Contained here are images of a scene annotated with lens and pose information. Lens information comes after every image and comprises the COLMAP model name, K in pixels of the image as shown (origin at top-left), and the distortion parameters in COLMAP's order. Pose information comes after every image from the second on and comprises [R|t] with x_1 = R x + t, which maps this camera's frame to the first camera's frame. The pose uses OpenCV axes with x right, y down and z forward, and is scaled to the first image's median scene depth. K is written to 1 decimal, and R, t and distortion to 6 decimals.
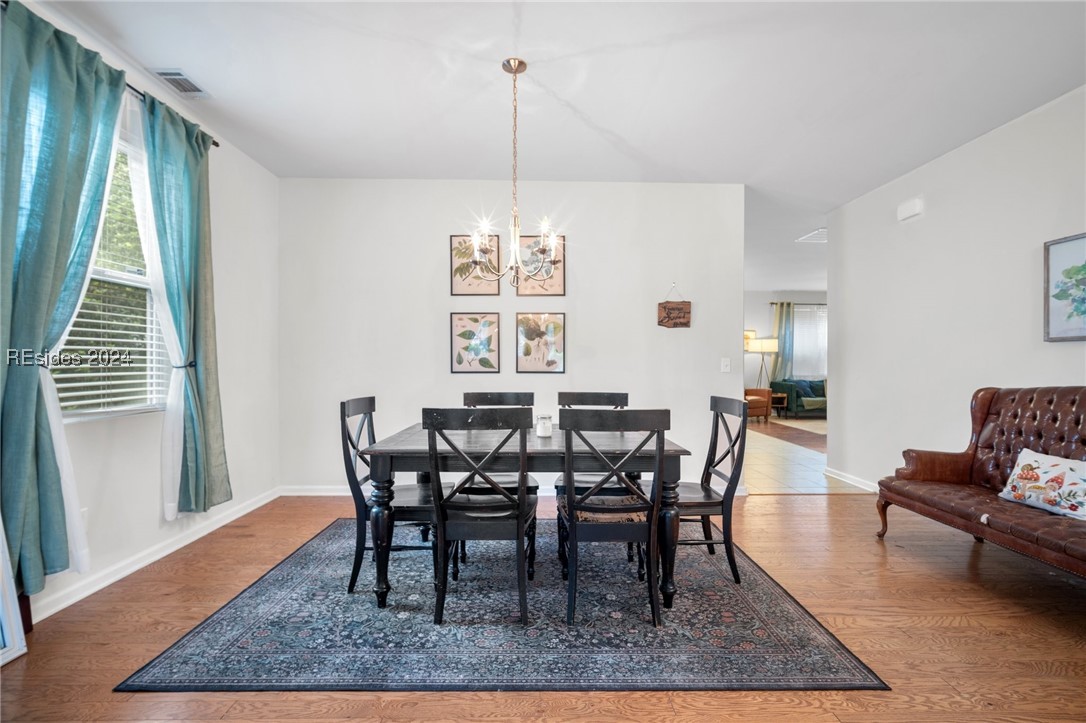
lens RADIAL K [[478.1, 0, 545.3], [0, 478.1, 360.8], [0, 0, 1]] dist [-0.009531, 0.000771]
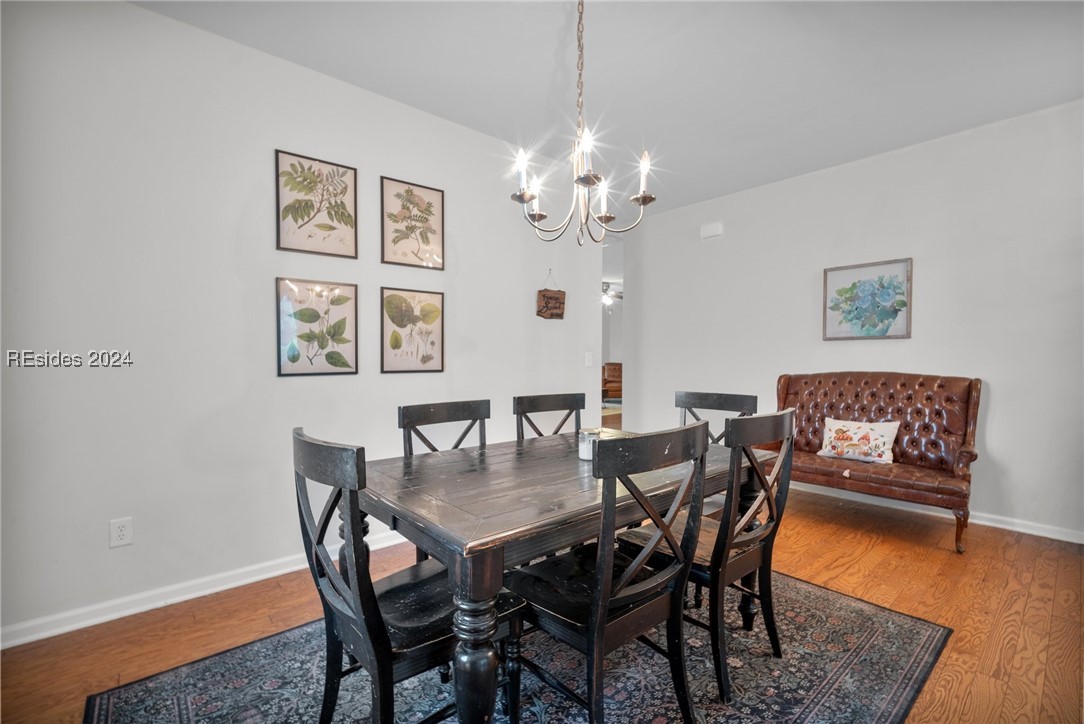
lens RADIAL K [[480.3, 0, 542.0], [0, 480.3, 362.0], [0, 0, 1]] dist [-0.011916, 0.000073]
pose [[0.761948, -0.011887, 0.647529, -0.427752], [0.005513, 0.999914, 0.011869, 0.002290], [-0.647615, -0.005474, 0.761948, 0.401314]]
